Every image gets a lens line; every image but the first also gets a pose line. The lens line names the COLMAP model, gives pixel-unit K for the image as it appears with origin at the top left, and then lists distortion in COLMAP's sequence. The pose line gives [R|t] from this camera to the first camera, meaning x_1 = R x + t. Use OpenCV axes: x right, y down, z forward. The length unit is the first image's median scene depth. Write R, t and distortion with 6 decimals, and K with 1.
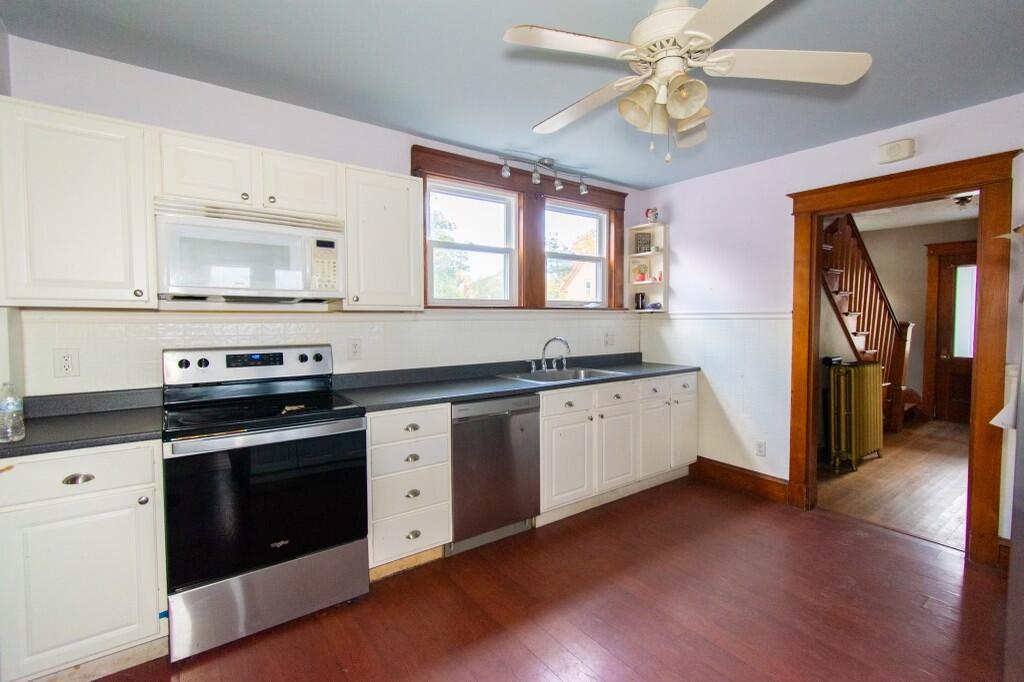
lens RADIAL K [[457.5, 0, 516.2], [0, 457.5, 339.6], [0, 0, 1]] dist [-0.000171, -0.000332]
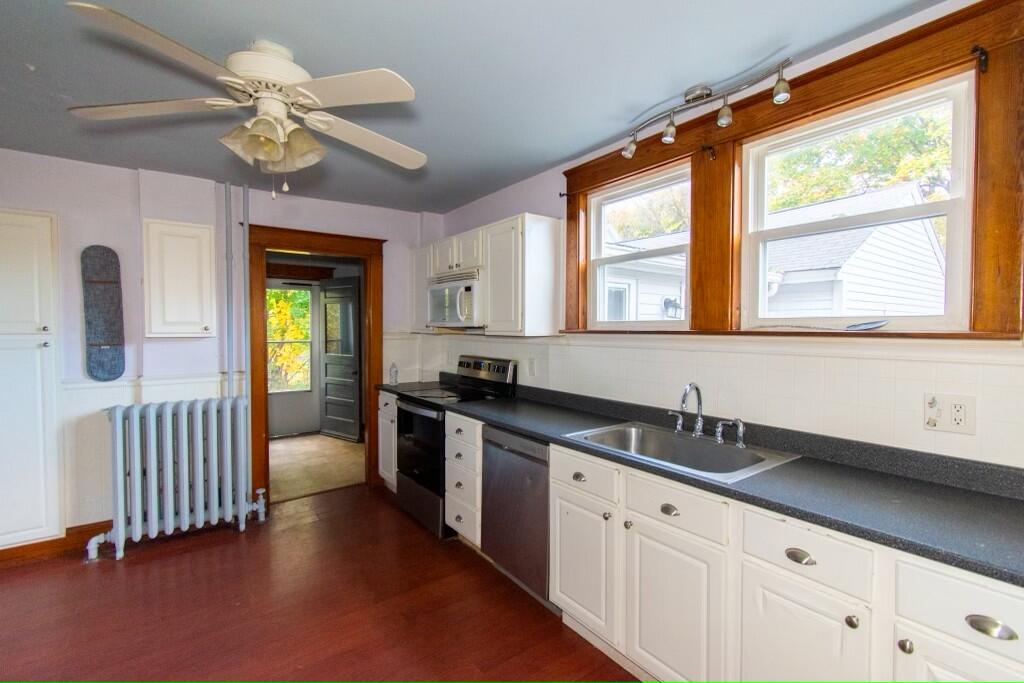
lens RADIAL K [[457.5, 0, 515.8], [0, 457.5, 339.1], [0, 0, 1]] dist [-0.000171, -0.000332]
pose [[0.024587, 0.036471, -0.999032, 0.677550], [-0.039950, 0.998572, 0.035471, -0.074060], [0.998899, 0.039039, 0.026009, 0.750388]]
